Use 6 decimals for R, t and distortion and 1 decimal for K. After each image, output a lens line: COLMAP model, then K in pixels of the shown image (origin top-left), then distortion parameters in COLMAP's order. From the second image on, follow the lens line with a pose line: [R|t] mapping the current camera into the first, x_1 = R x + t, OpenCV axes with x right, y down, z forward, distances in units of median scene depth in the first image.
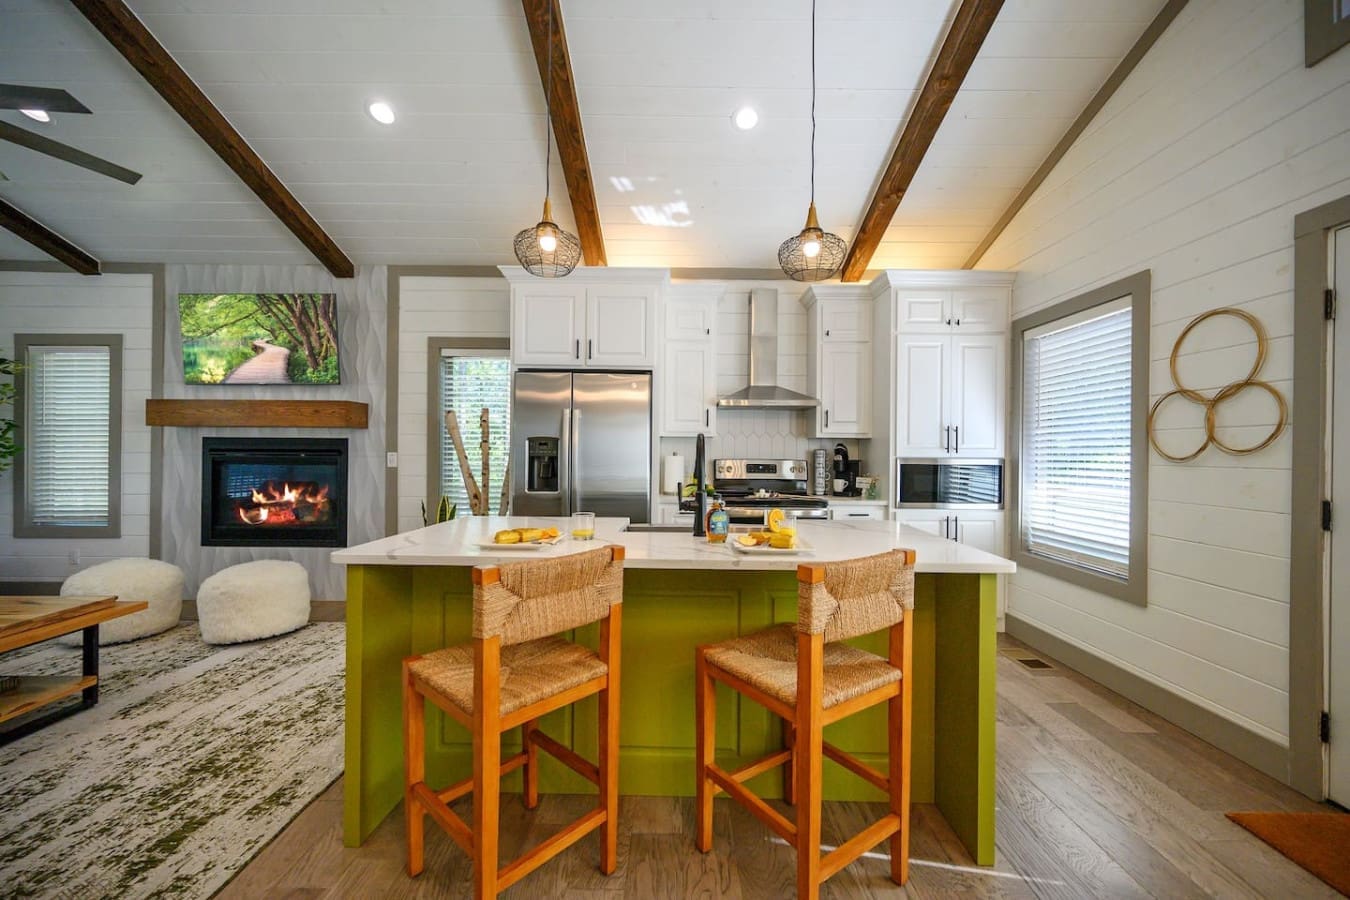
lens RADIAL K [[528.6, 0, 689.3], [0, 528.6, 452.0], [0, 0, 1]] dist [-0.001656, 0.000160]
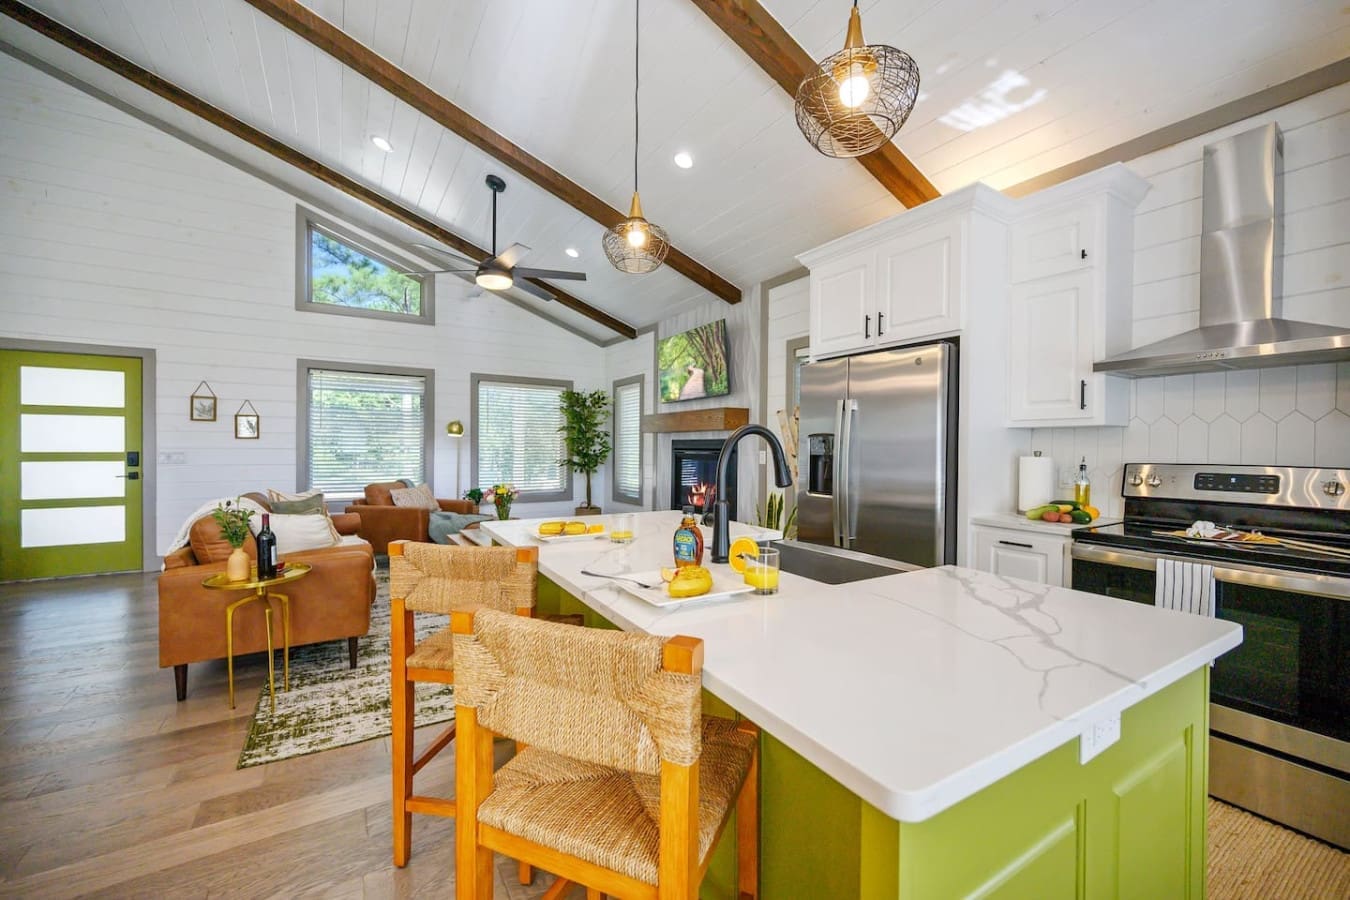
lens RADIAL K [[528.6, 0, 676.2], [0, 528.6, 452.0], [0, 0, 1]] dist [-0.001656, 0.000160]
pose [[0.520014, 0.004305, -0.854147, 0.358367], [-0.000650, 0.999989, 0.004644, -0.001077], [0.854158, -0.001860, 0.520011, 0.321333]]
